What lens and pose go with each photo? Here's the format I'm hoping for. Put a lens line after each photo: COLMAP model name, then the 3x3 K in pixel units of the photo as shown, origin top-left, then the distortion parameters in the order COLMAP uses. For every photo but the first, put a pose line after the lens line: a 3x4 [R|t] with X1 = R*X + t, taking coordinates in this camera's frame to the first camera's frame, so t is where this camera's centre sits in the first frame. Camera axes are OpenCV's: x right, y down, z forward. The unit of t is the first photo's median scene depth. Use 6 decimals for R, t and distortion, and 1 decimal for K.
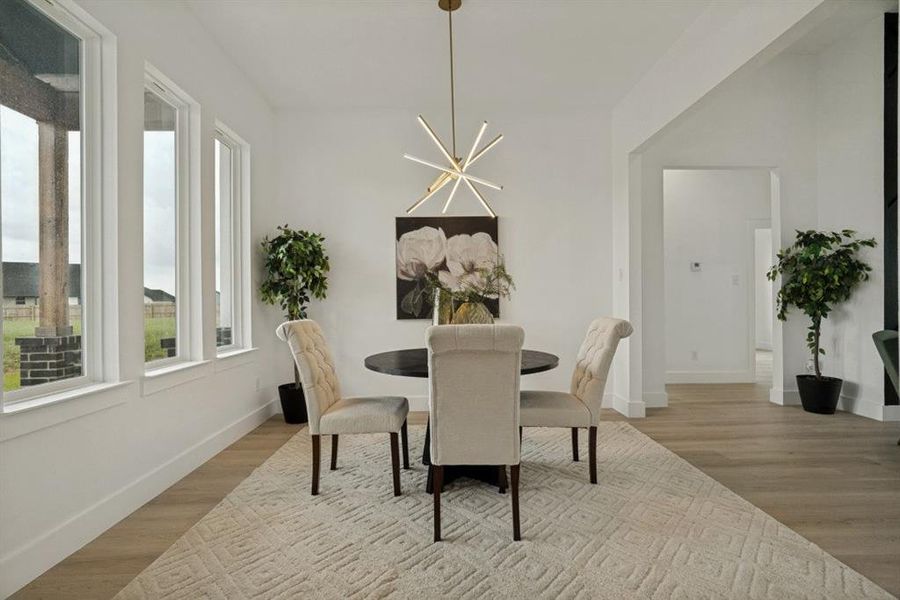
lens RADIAL K [[425.2, 0, 451.1], [0, 425.2, 300.2], [0, 0, 1]] dist [-0.005803, 0.000884]
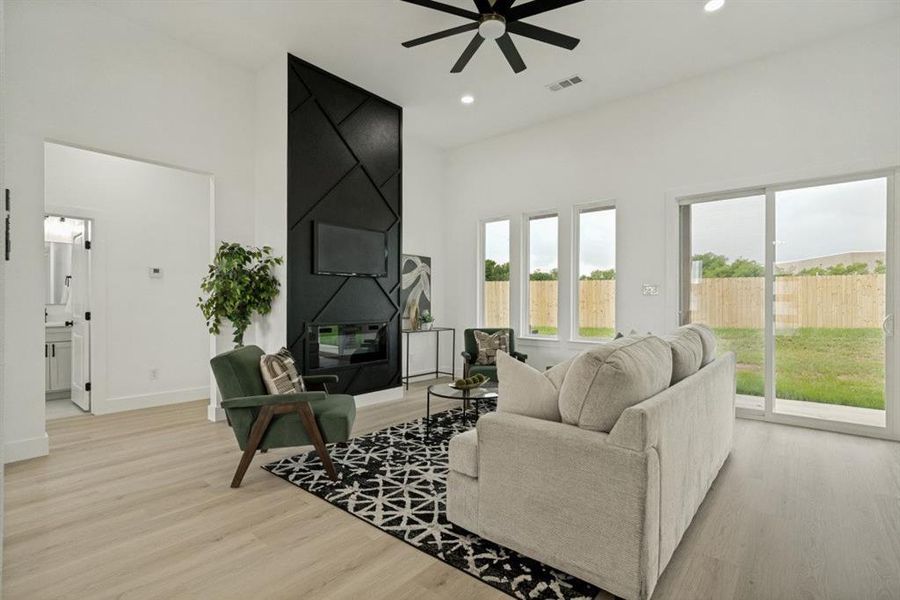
lens RADIAL K [[425.2, 0, 453.6], [0, 425.2, 301.7], [0, 0, 1]] dist [-0.005803, 0.000884]
pose [[0.663308, 0.013268, 0.748229, 0.446006], [-0.008186, 0.999912, -0.010474, -0.021334], [-0.748302, 0.000823, 0.663358, -0.047999]]
